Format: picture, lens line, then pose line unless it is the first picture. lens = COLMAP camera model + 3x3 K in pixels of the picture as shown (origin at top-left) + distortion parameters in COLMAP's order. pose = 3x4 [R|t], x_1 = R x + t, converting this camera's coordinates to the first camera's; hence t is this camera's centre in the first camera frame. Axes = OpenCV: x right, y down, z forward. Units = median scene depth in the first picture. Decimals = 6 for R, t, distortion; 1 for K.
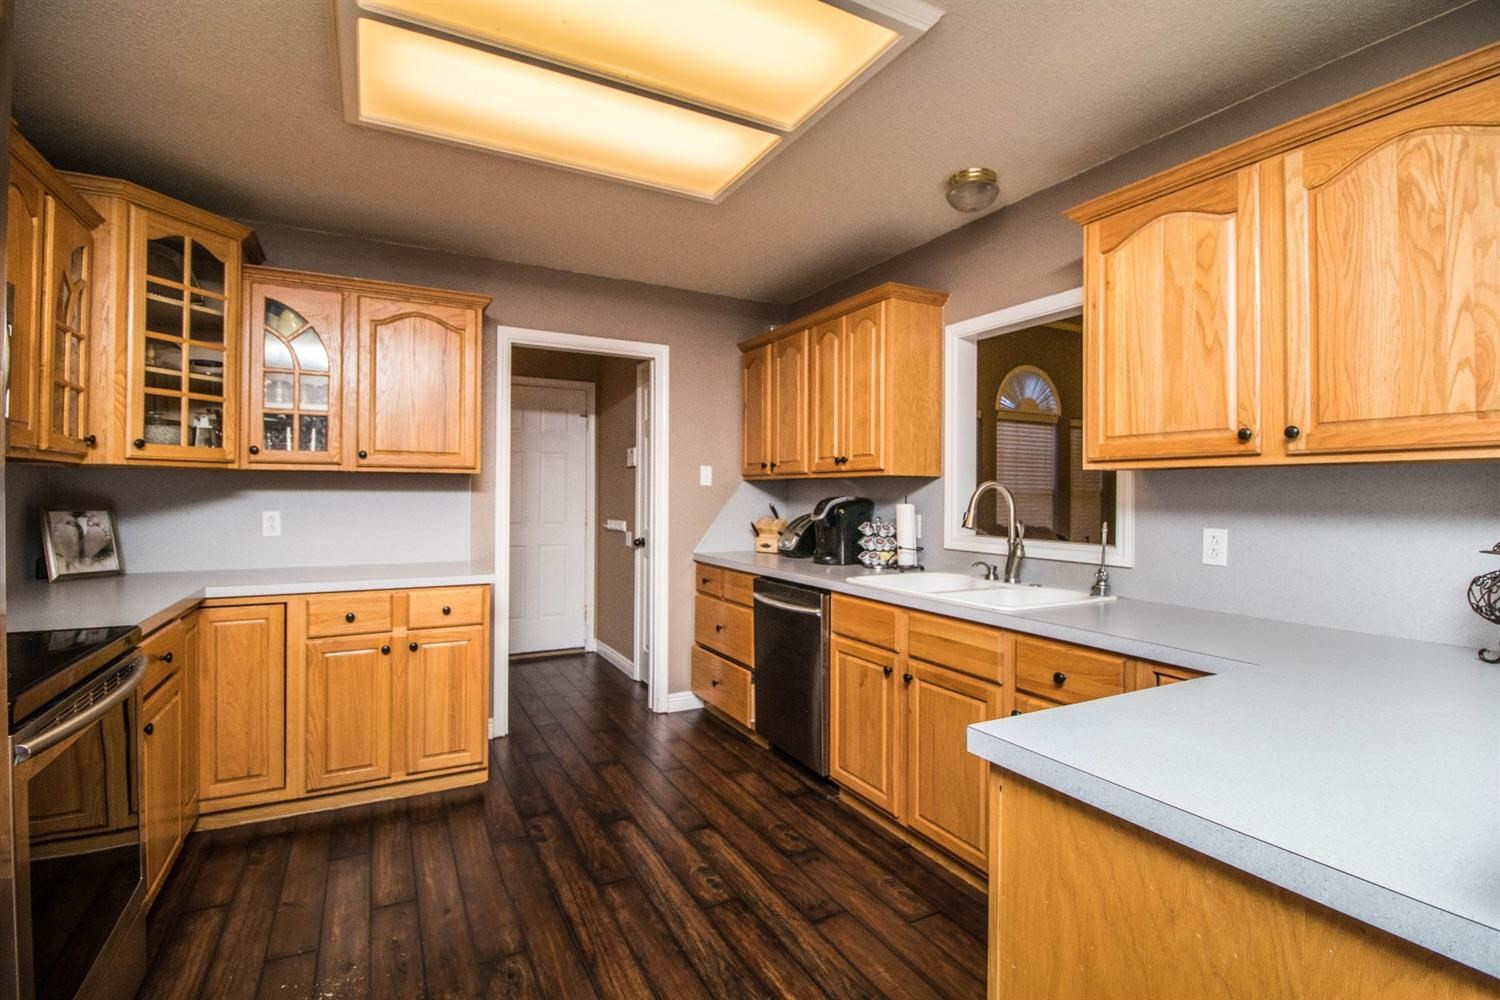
lens RADIAL K [[691.3, 0, 747.3], [0, 691.3, 491.4], [0, 0, 1]] dist [-0.000478, -0.011518]
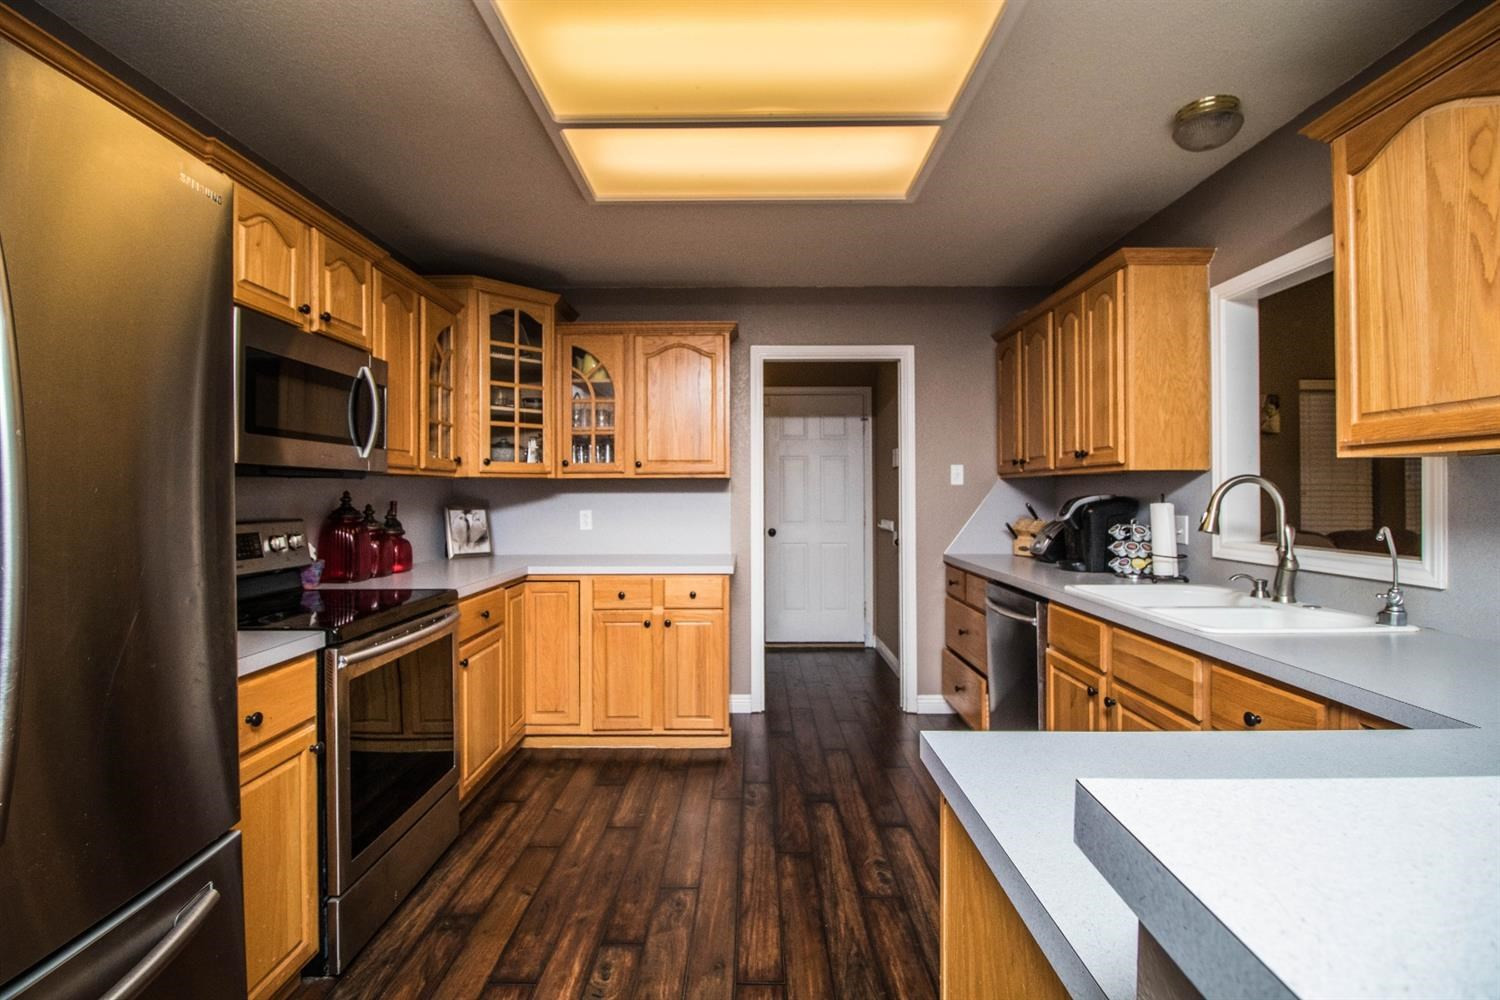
lens RADIAL K [[691.3, 0, 747.3], [0, 691.3, 491.4], [0, 0, 1]] dist [-0.000478, -0.011518]
pose [[0.878272, -0.010859, -0.478037, 0.224023], [0.010513, 0.999939, -0.003399, 0.001259], [0.478045, -0.002041, 0.878333, 0.012678]]
